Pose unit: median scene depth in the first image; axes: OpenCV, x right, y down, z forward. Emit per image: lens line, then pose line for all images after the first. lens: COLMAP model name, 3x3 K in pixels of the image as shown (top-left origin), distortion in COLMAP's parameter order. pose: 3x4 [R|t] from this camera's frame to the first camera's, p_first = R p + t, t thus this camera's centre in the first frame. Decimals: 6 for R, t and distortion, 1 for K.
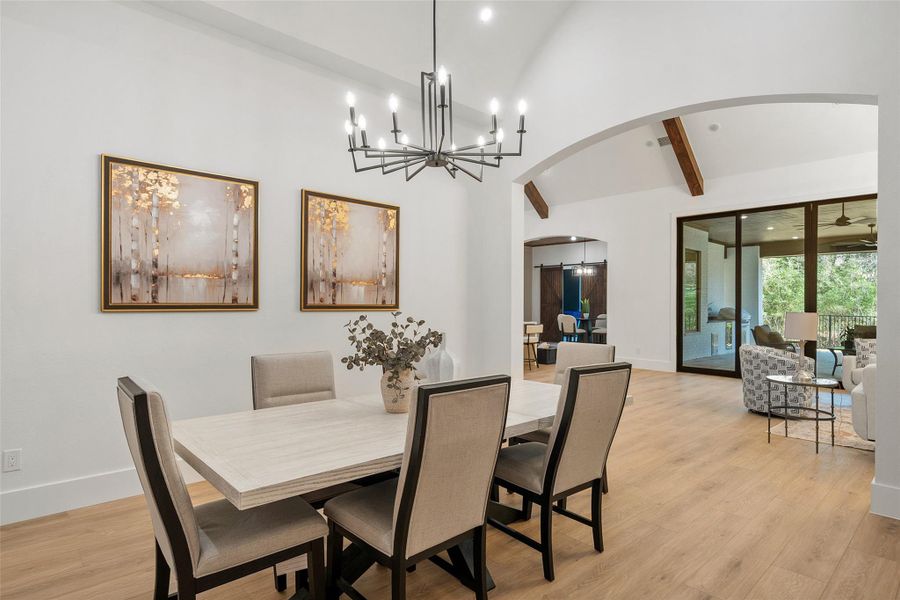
lens RADIAL K [[443.7, 0, 446.5], [0, 443.7, 303.7], [0, 0, 1]] dist [-0.009529, -0.000724]
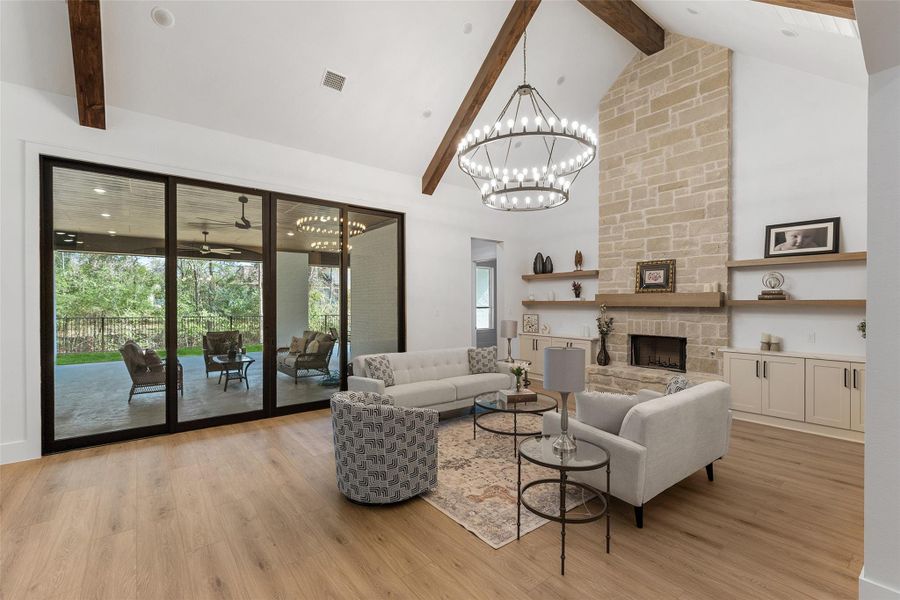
lens RADIAL K [[391.6, 0, 446.5], [0, 391.6, 301.7], [0, 0, 1]] dist [-0.001477, 0.001147]
pose [[0.040902, -0.006233, 0.999144, 0.102192], [0.006459, 0.999961, 0.005974, -0.027752], [-0.999142, 0.006209, 0.040941, 0.572858]]
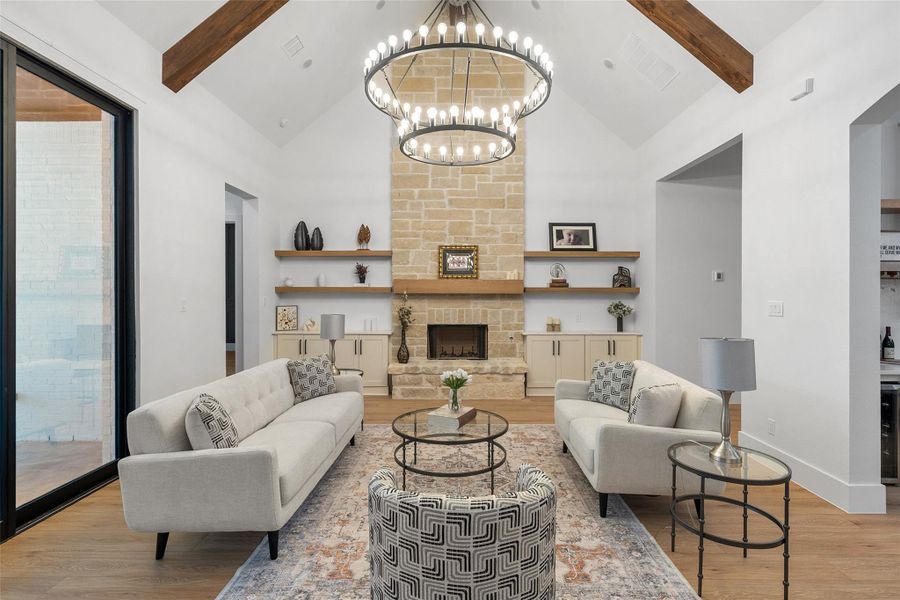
lens RADIAL K [[443.7, 0, 454.0], [0, 443.7, 293.5], [0, 0, 1]] dist [-0.009529, -0.000724]
pose [[-0.752365, -0.011888, 0.658639, 0.344141], [-0.005041, 0.999912, 0.012290, -0.021695], [-0.658727, 0.005926, -0.752358, 0.814758]]
